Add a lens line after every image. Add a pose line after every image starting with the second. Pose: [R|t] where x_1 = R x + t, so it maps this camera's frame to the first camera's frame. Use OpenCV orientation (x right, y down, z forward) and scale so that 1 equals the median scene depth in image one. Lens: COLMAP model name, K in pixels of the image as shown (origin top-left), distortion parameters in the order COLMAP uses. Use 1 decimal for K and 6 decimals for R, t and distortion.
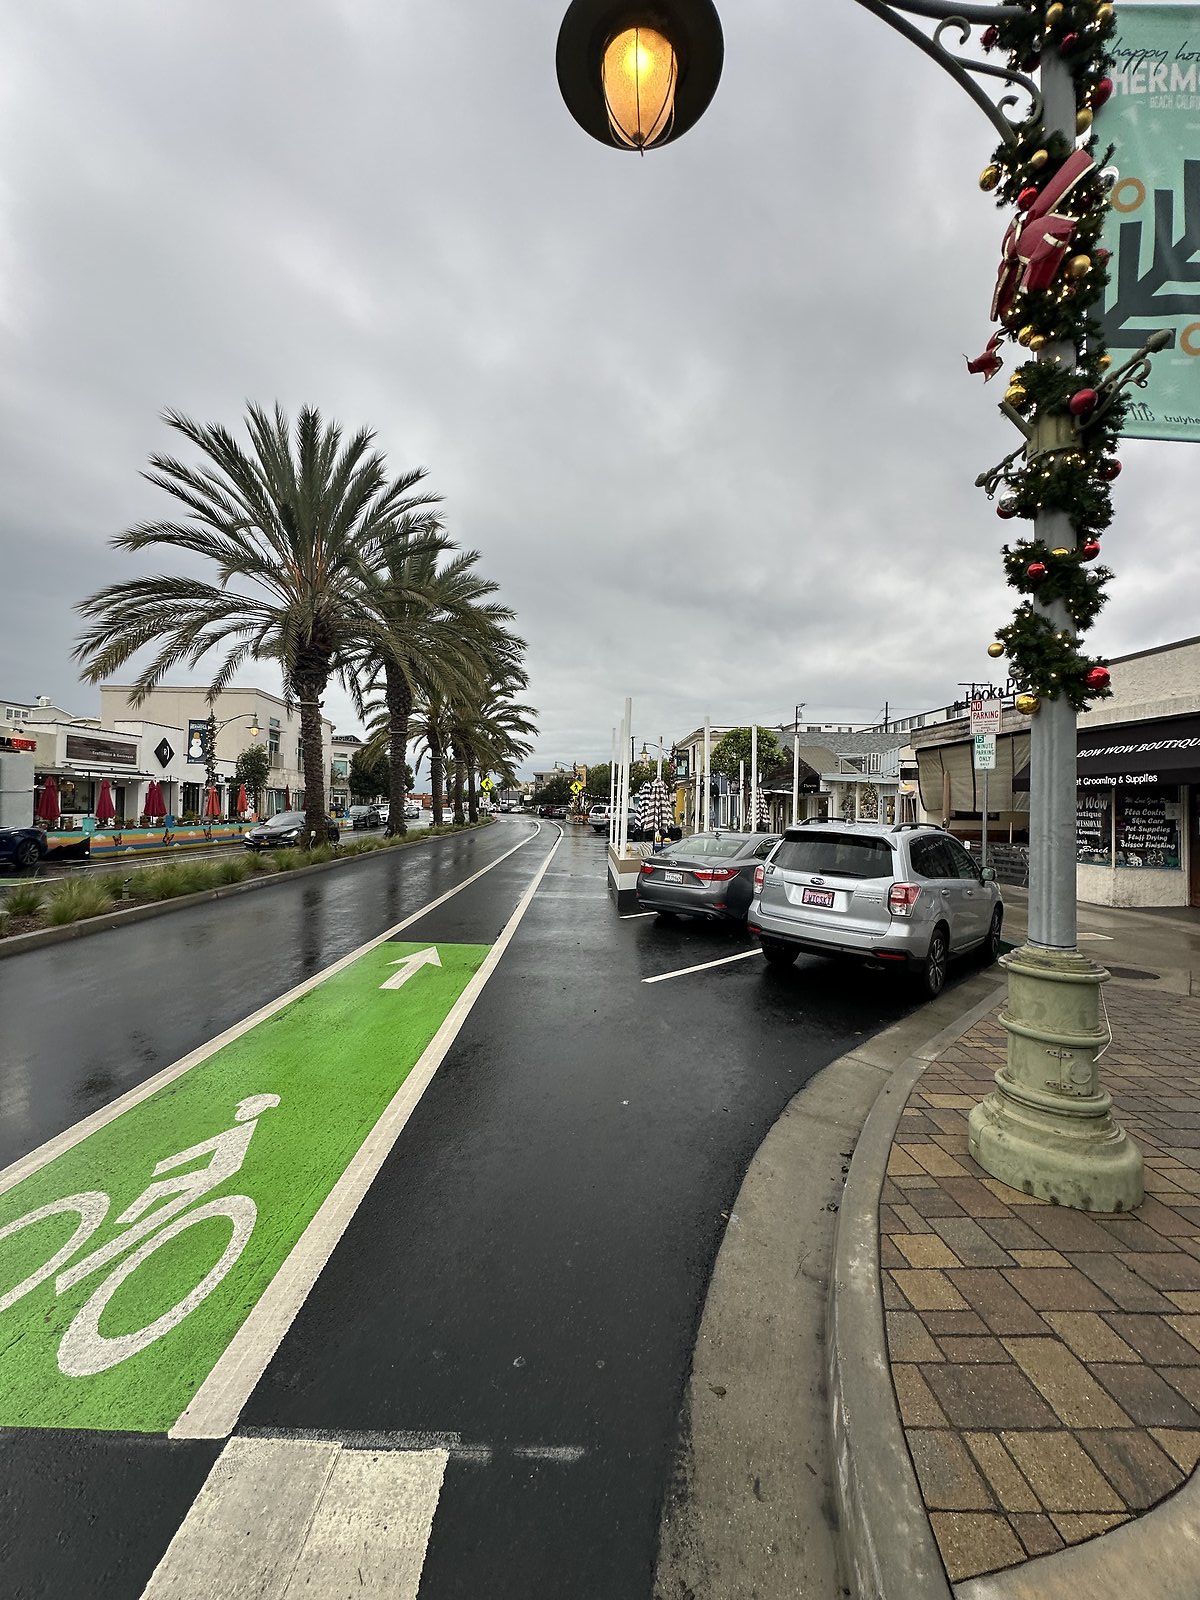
lens RADIAL K [[647.7, 0, 600.0], [0, 647.7, 800.0], [0, 0, 1]] dist [0.030166, -0.000022]
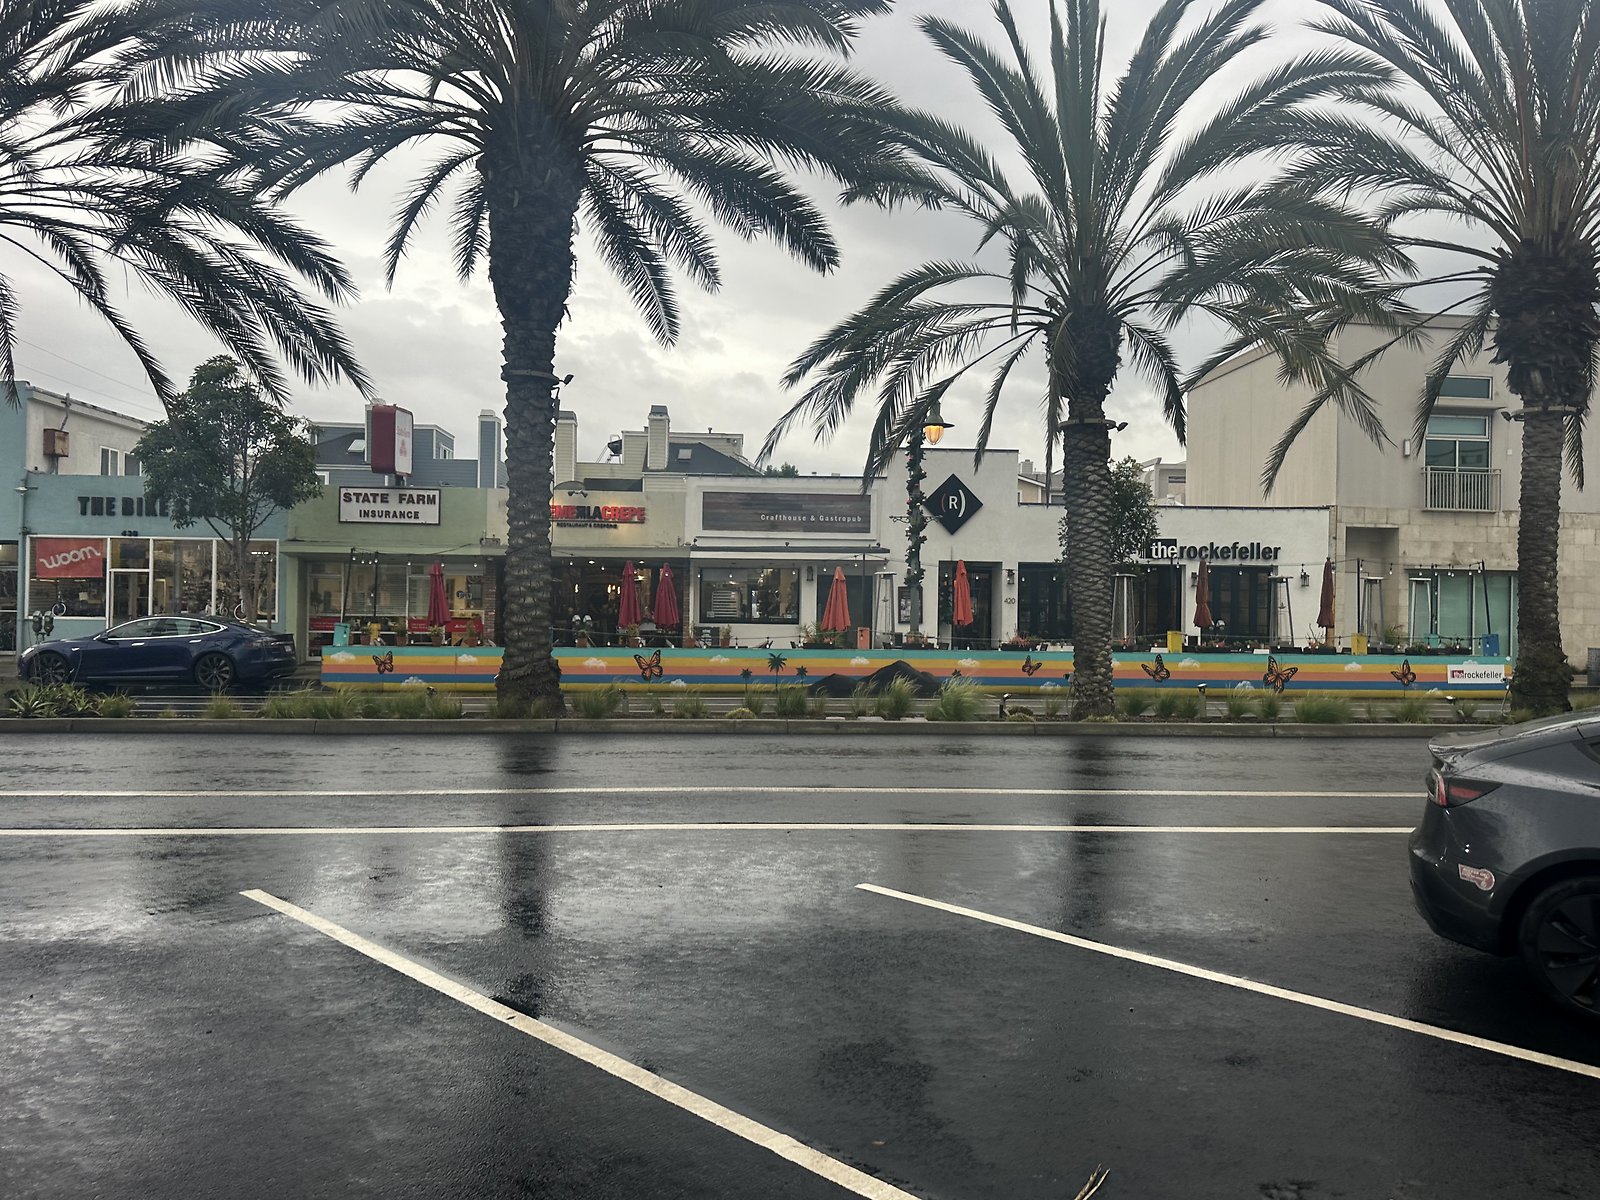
lens RADIAL K [[1159.0, 0, 800.0], [0, 1159.0, 600.0], [0, 0, 1]] dist [-0.000249, -0.002712]
pose [[0.023632, -0.012807, -0.999639, 0.219415], [-0.001299, 0.999917, -0.012841, 0.012046], [0.999720, 0.001602, 0.023613, 0.933770]]
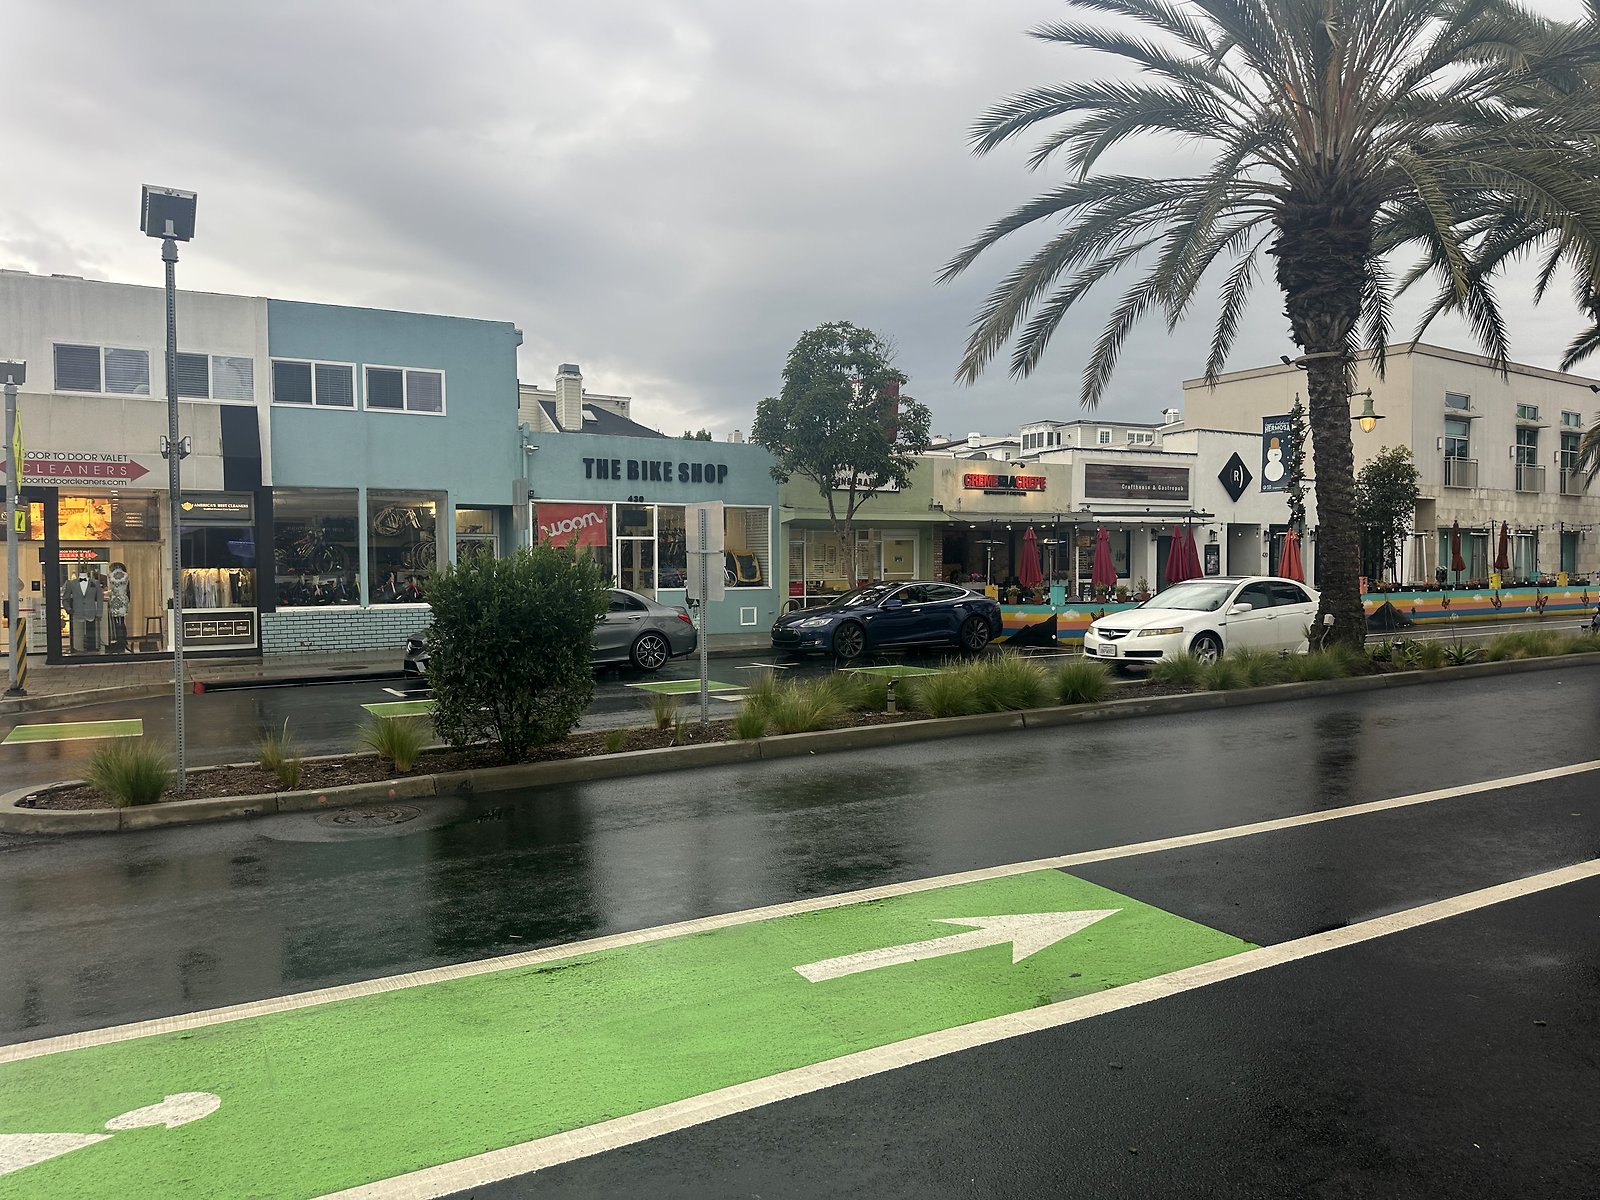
lens RADIAL K [[1129.3, 0, 796.5], [0, 1129.3, 584.7], [0, 0, 1]] dist [0.082407, -0.108573]
pose [[0.466418, 0.002768, -0.884560, 0.088989], [0.023238, 0.999612, 0.015381, 0.001969], [0.884259, -0.027730, 0.466172, 0.155761]]
